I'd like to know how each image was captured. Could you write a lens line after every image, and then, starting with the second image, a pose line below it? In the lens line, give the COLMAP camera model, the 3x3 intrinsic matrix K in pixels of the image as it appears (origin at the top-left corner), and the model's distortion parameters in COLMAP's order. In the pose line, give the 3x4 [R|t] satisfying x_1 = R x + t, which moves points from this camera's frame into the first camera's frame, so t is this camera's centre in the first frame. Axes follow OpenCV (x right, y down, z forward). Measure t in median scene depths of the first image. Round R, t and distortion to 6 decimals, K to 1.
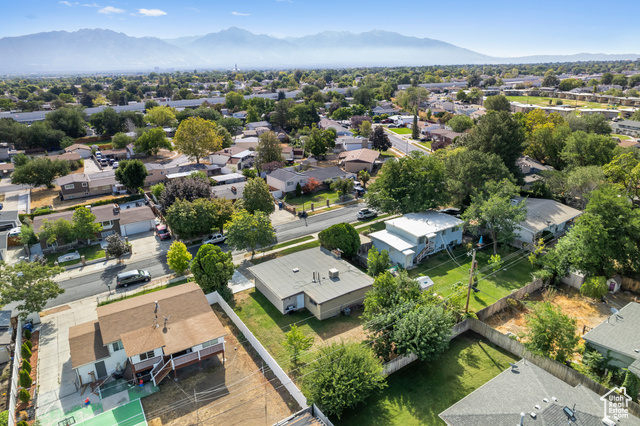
lens RADIAL K [[408.7, 0, 320.0], [0, 408.7, 213.0], [0, 0, 1]] dist [-0.028135, 0.003338]
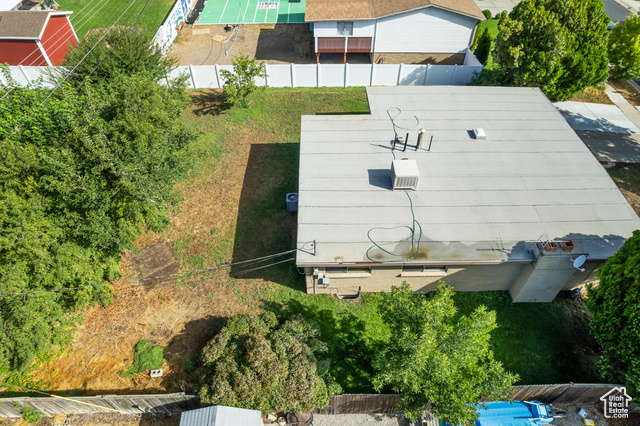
lens RADIAL K [[408.7, 0, 320.0], [0, 408.7, 213.0], [0, 0, 1]] dist [-0.028135, 0.003338]
pose [[-0.538805, 0.623276, -0.566760, 0.223003], [-0.283247, 0.499568, 0.818659, -0.064794], [0.793385, 0.601631, -0.092628, 0.844703]]
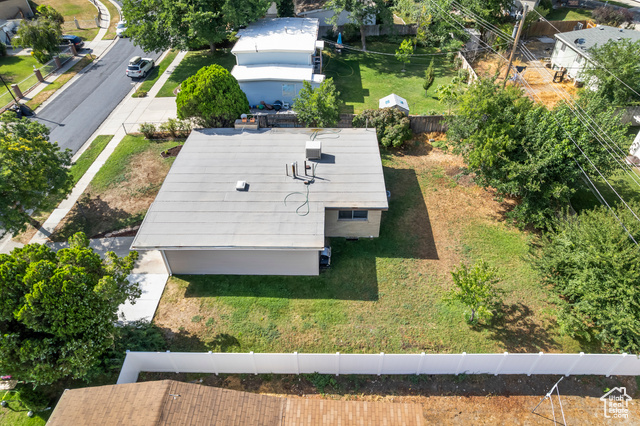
lens RADIAL K [[408.7, 0, 320.0], [0, 408.7, 213.0], [0, 0, 1]] dist [-0.028135, 0.003338]
pose [[0.569862, -0.528308, 0.629403, -0.265824], [0.290475, 0.845997, 0.447117, -0.006423], [-0.768688, -0.071969, 0.635562, 0.573017]]
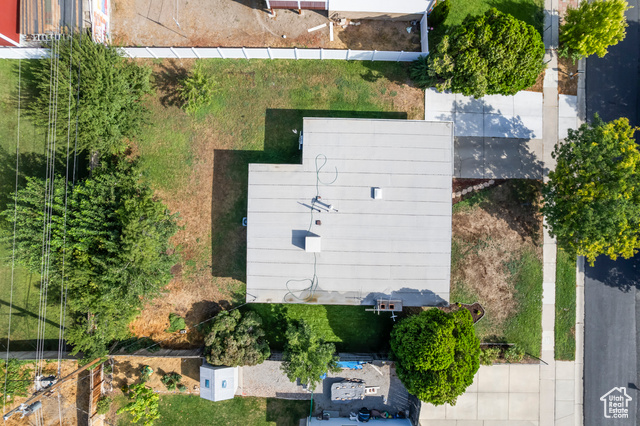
lens RADIAL K [[408.7, 0, 320.0], [0, 408.7, 213.0], [0, 0, 1]] dist [-0.028135, 0.003338]
pose [[-0.565287, 0.824717, 0.017107, -0.009889], [-0.275869, -0.208553, 0.938297, -0.261919], [0.777397, 0.525688, 0.345406, 0.693517]]
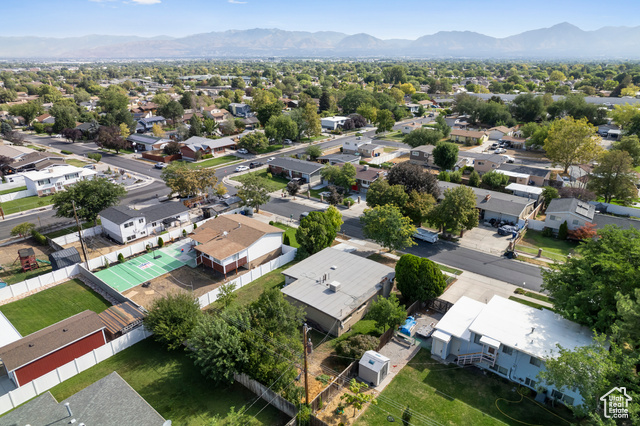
lens RADIAL K [[398.6, 0, 320.4], [0, 398.6, 193.5], [0, 0, 1]] dist [-0.103499, -0.000005]
pose [[0.291584, 0.310770, -0.904655, 0.644584], [-0.324623, 0.921774, 0.212020, -0.187833], [0.899777, 0.231851, 0.369658, 0.504733]]
